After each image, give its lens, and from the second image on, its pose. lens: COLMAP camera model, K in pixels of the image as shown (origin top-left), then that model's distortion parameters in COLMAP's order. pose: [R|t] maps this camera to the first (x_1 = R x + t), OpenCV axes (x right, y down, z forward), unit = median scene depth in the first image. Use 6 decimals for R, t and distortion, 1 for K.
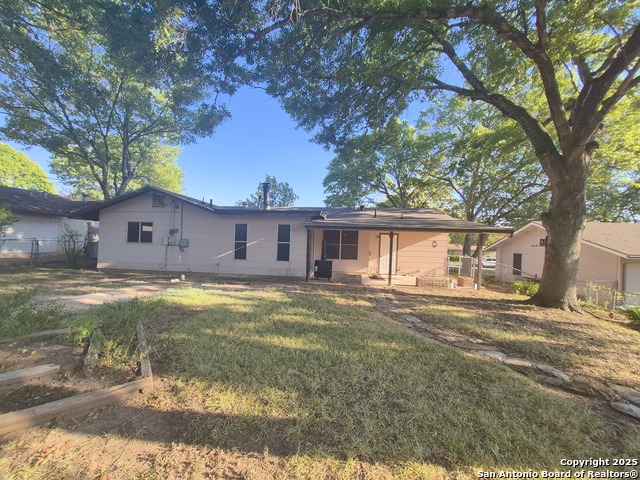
lens RADIAL K [[253.1, 0, 320.0], [0, 253.1, 240.9], [0, 0, 1]] dist [0.000193, 0.000990]
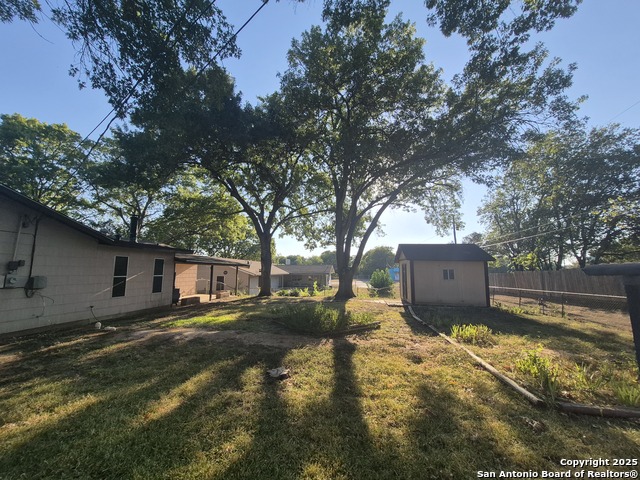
lens RADIAL K [[253.1, 0, 318.6], [0, 253.1, 240.9], [0, 0, 1]] dist [0.000193, 0.000990]
pose [[0.053215, 0.097068, 0.993854, -1.150138], [0.008799, 0.995180, -0.097668, -0.028308], [-0.998544, 0.013943, 0.052104, 0.242720]]
